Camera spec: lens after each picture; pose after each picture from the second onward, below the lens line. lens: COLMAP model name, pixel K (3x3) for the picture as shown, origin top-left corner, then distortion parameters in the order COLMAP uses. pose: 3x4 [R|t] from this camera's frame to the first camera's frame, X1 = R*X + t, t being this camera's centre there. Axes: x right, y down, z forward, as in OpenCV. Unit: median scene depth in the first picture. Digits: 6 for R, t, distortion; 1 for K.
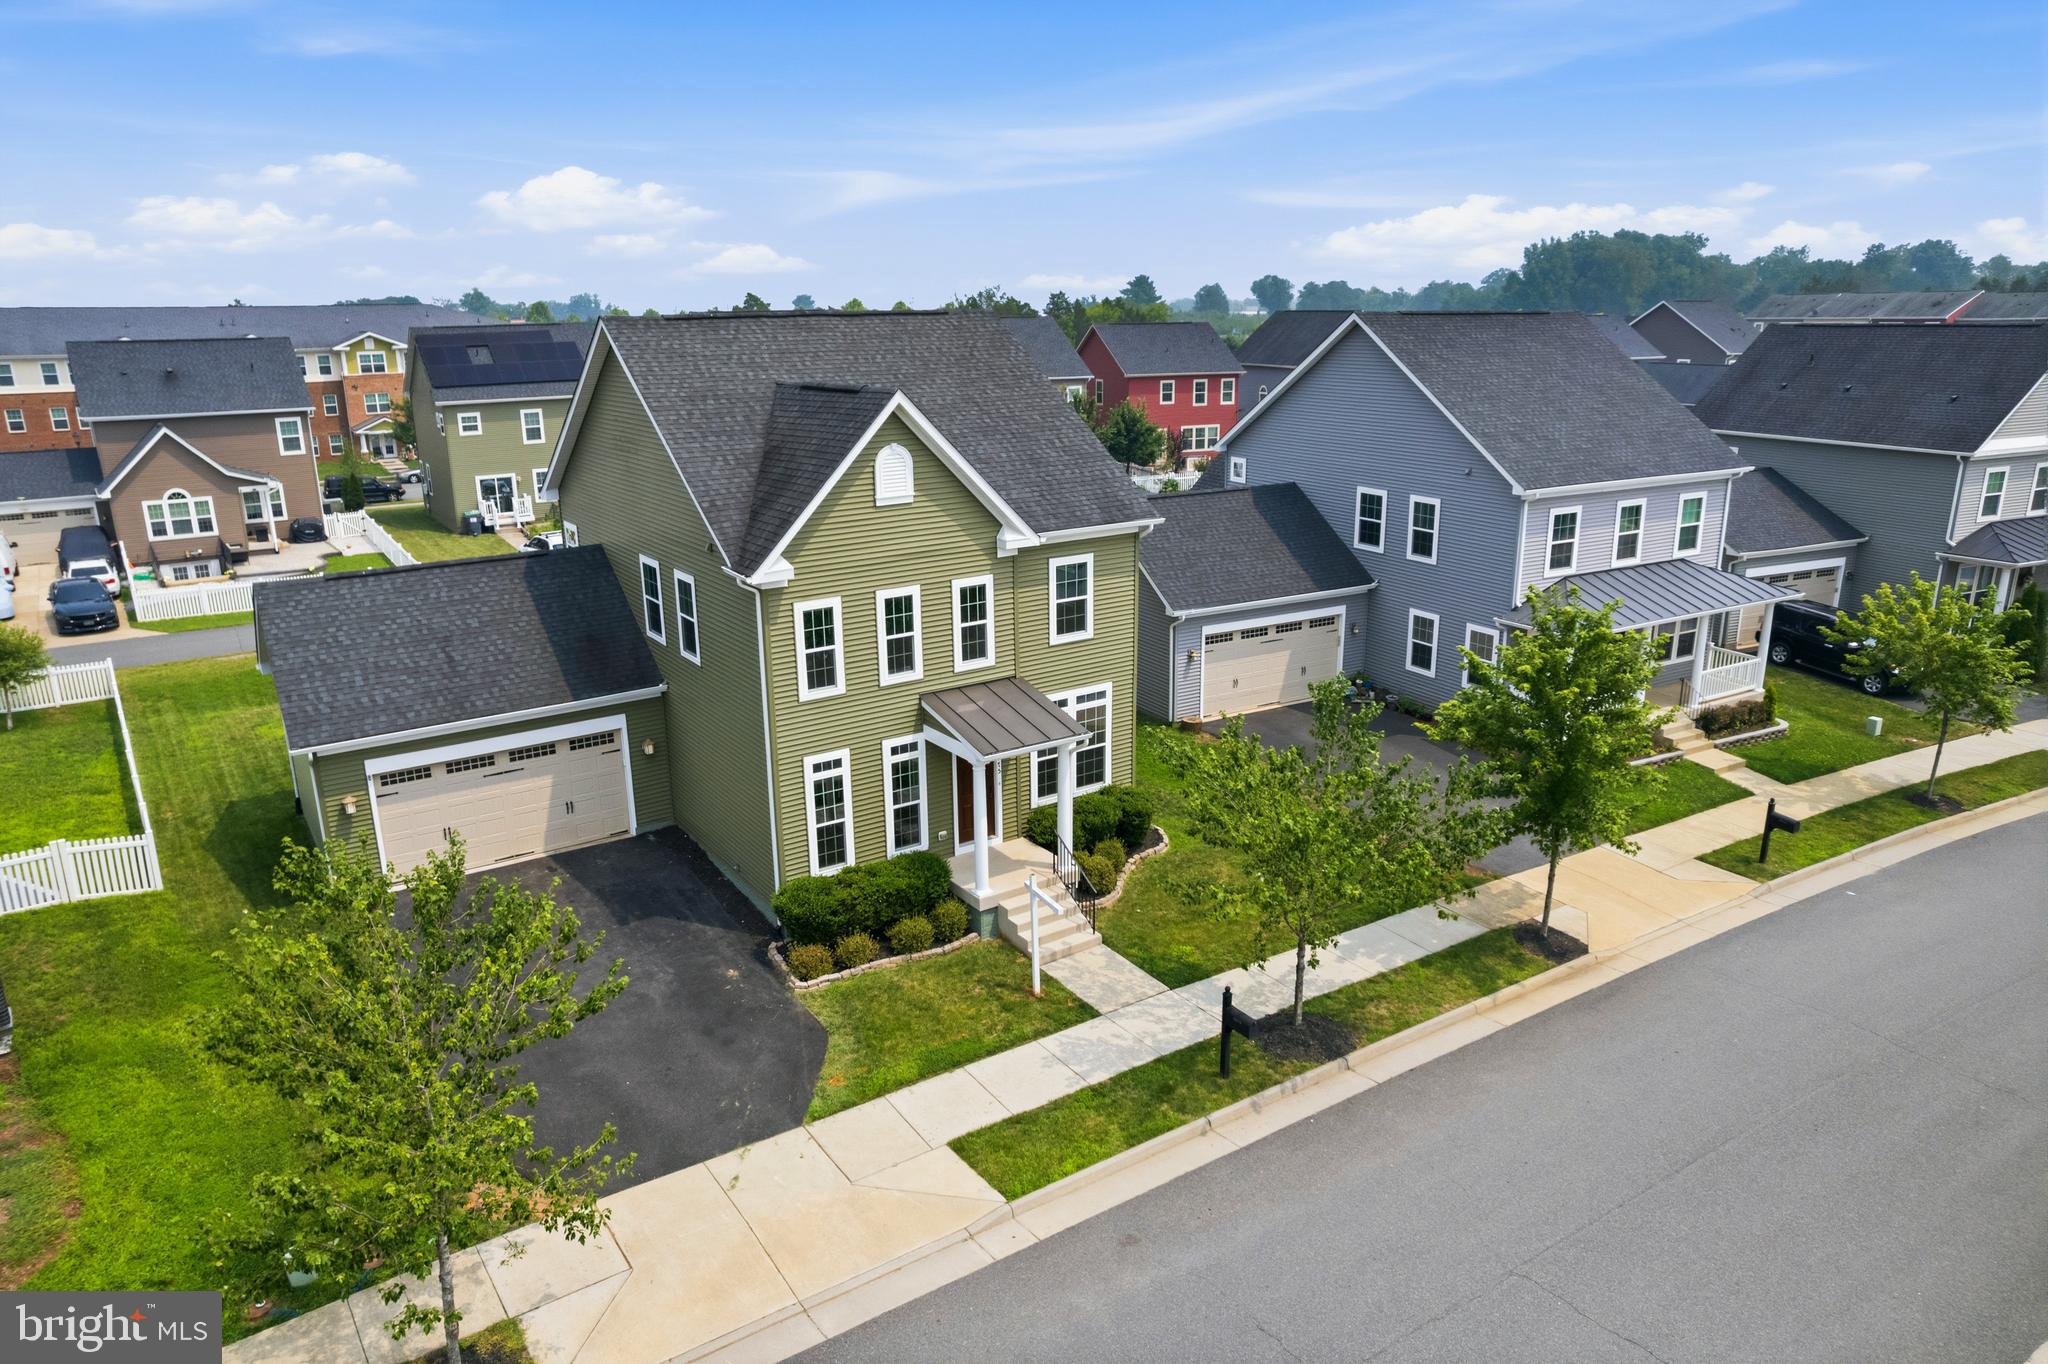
lens RADIAL K [[1348.9, 0, 1034.7], [0, 1348.9, 688.0], [0, 0, 1]] dist [-0.035380, -0.000885]
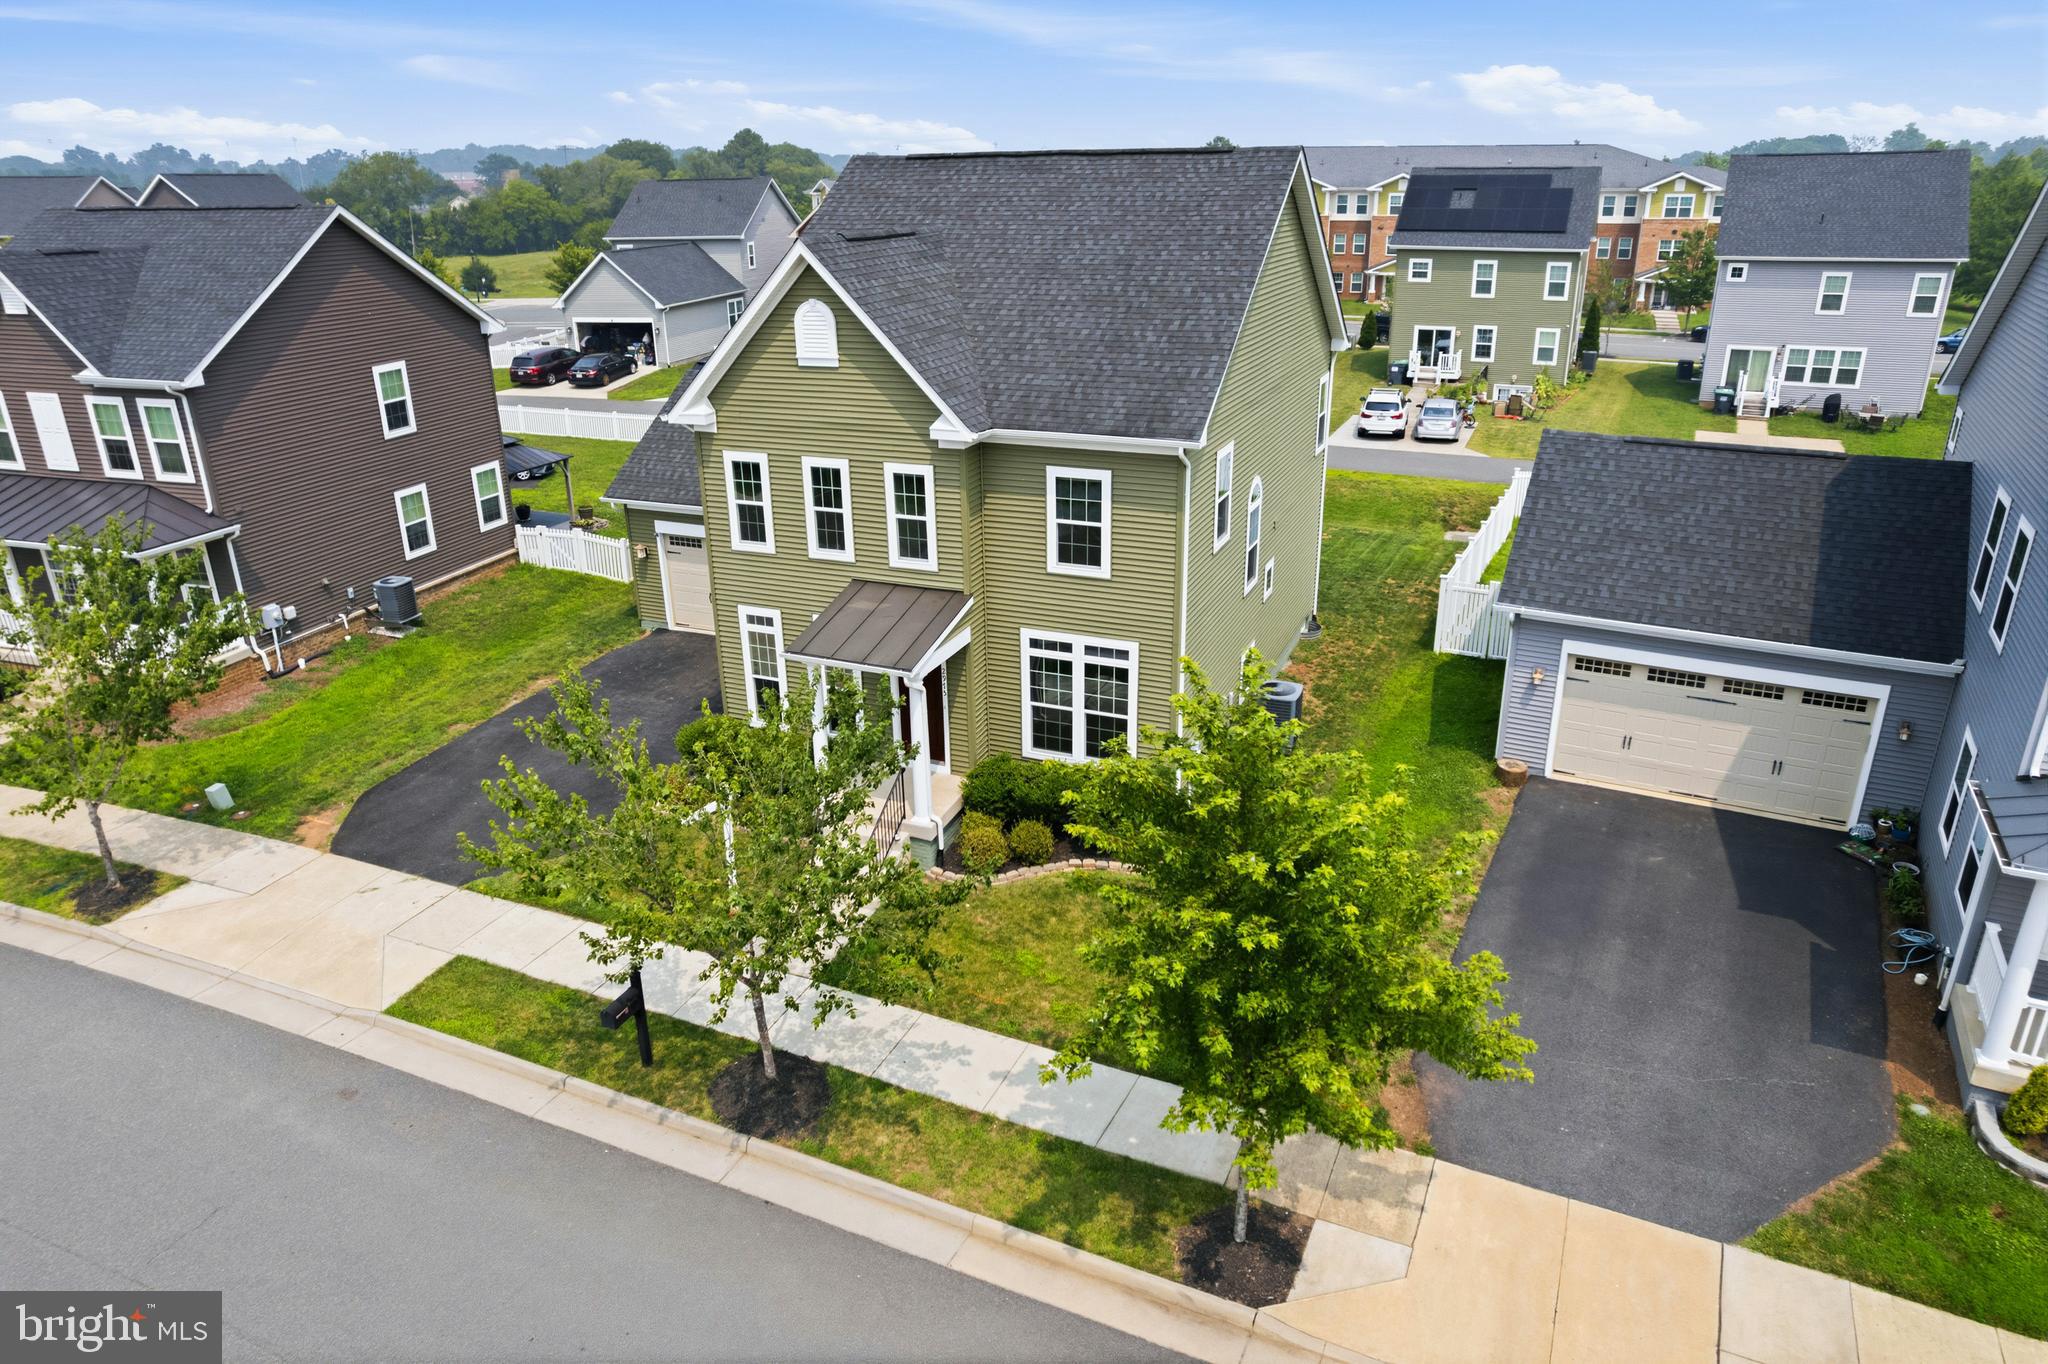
lens RADIAL K [[1333.2, 0, 998.2], [0, 1333.2, 687.8], [0, 0, 1]] dist [-0.039659, 0.001915]
pose [[0.522009, 0.314395, -0.792883, 0.710778], [-0.224277, 0.947470, 0.228035, -0.154142], [0.822926, 0.058789, 0.565099, 0.568086]]
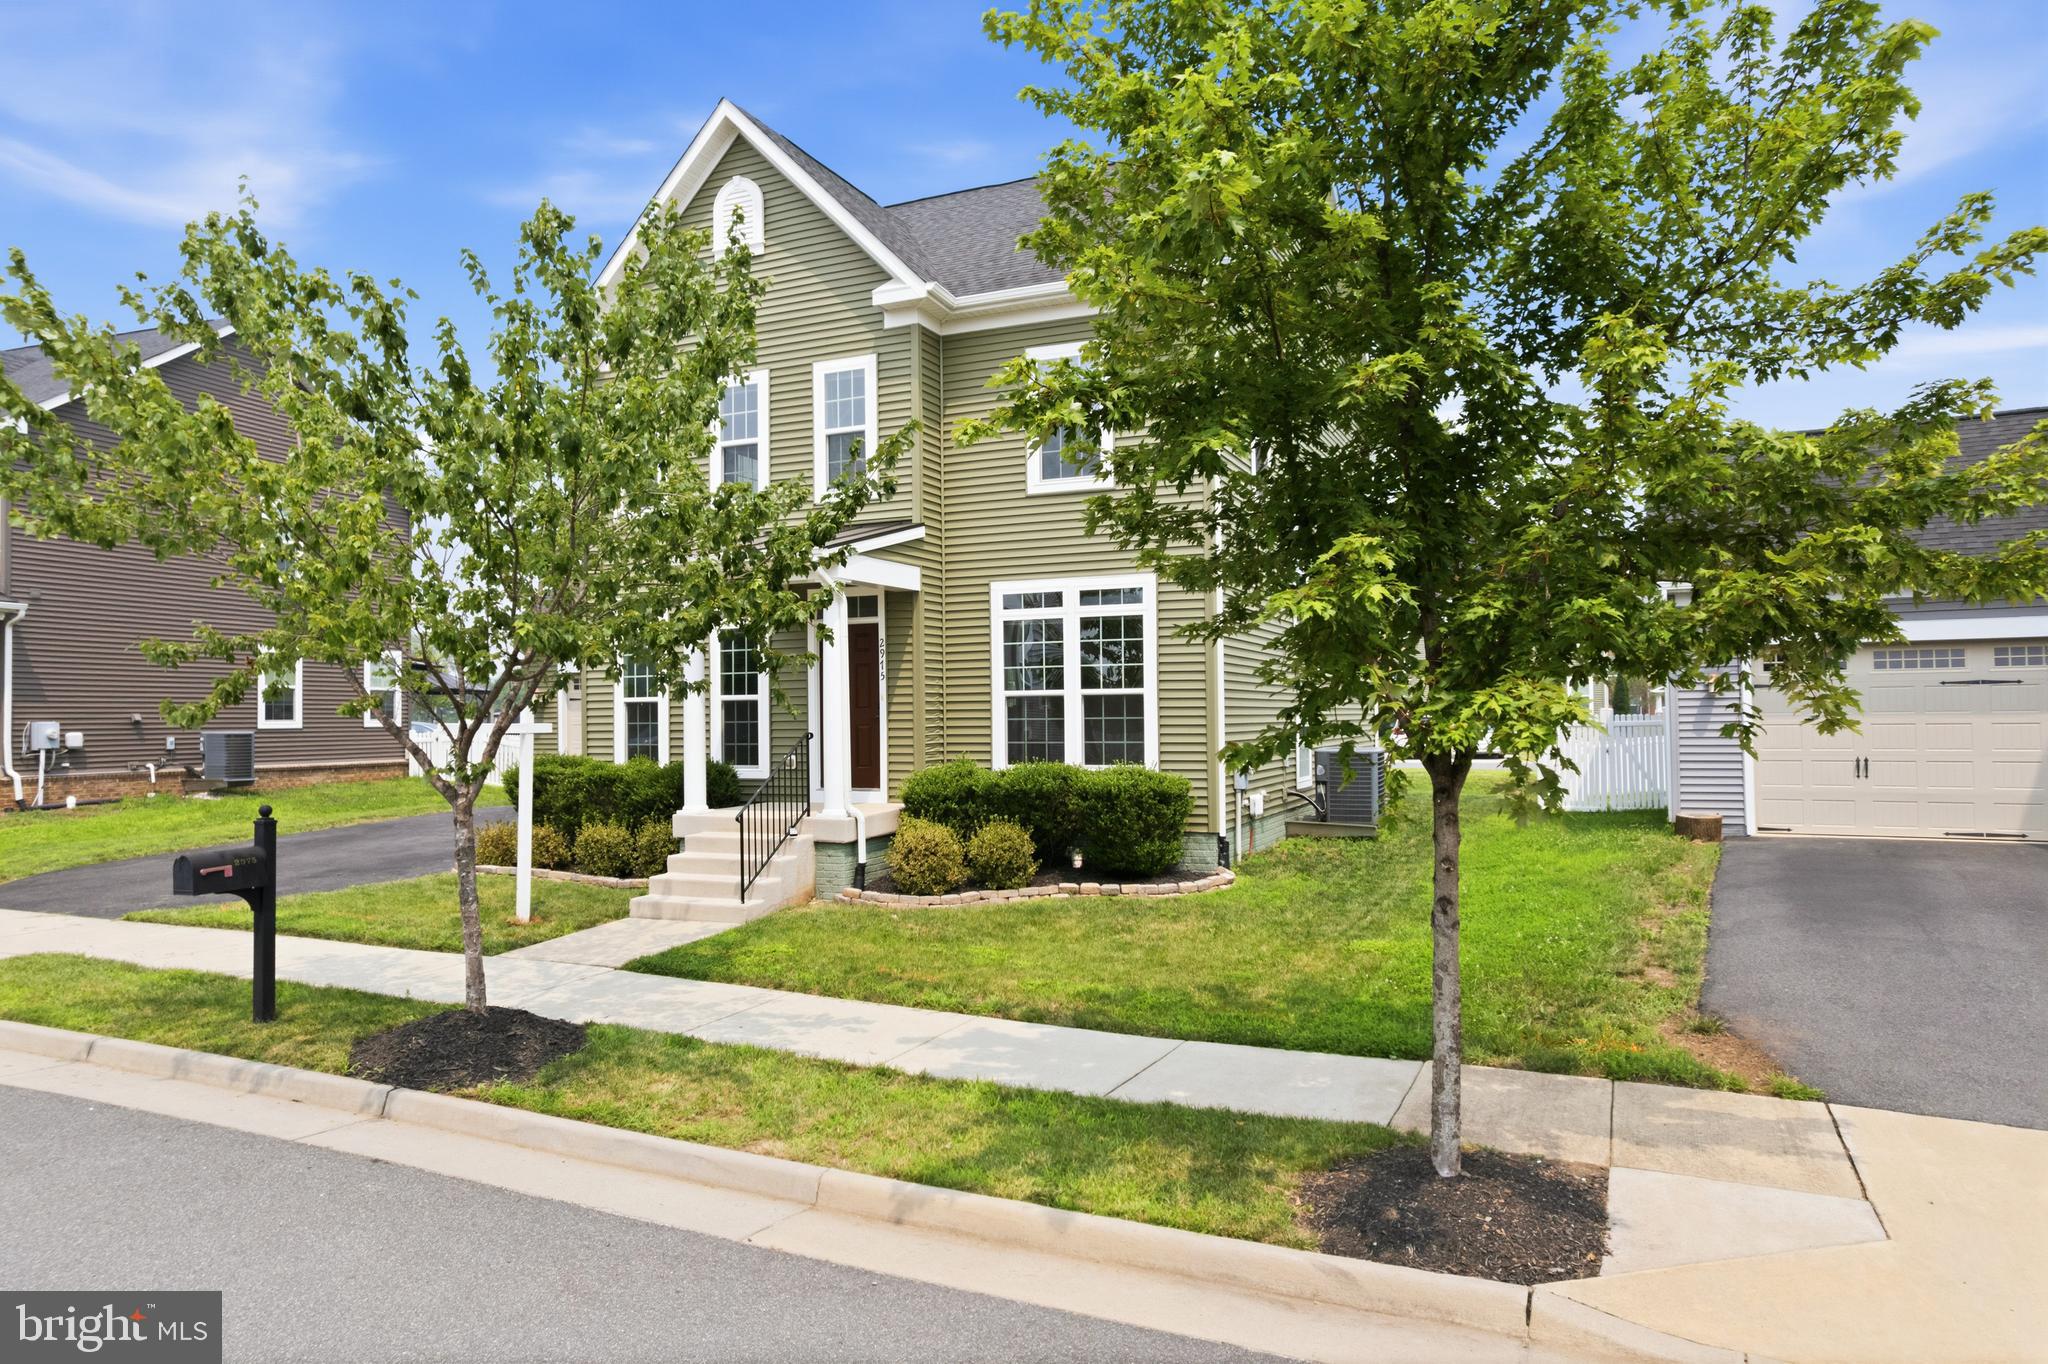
lens RADIAL K [[1324.4, 0, 1008.2], [0, 1324.4, 682.3], [0, 0, 1]] dist [-0.067187, 0.071361]
pose [[0.520155, -0.017672, -0.853889, 0.545145], [-0.234861, 0.958282, -0.162900, 0.156743], [0.821145, 0.285279, 0.494304, 0.788821]]
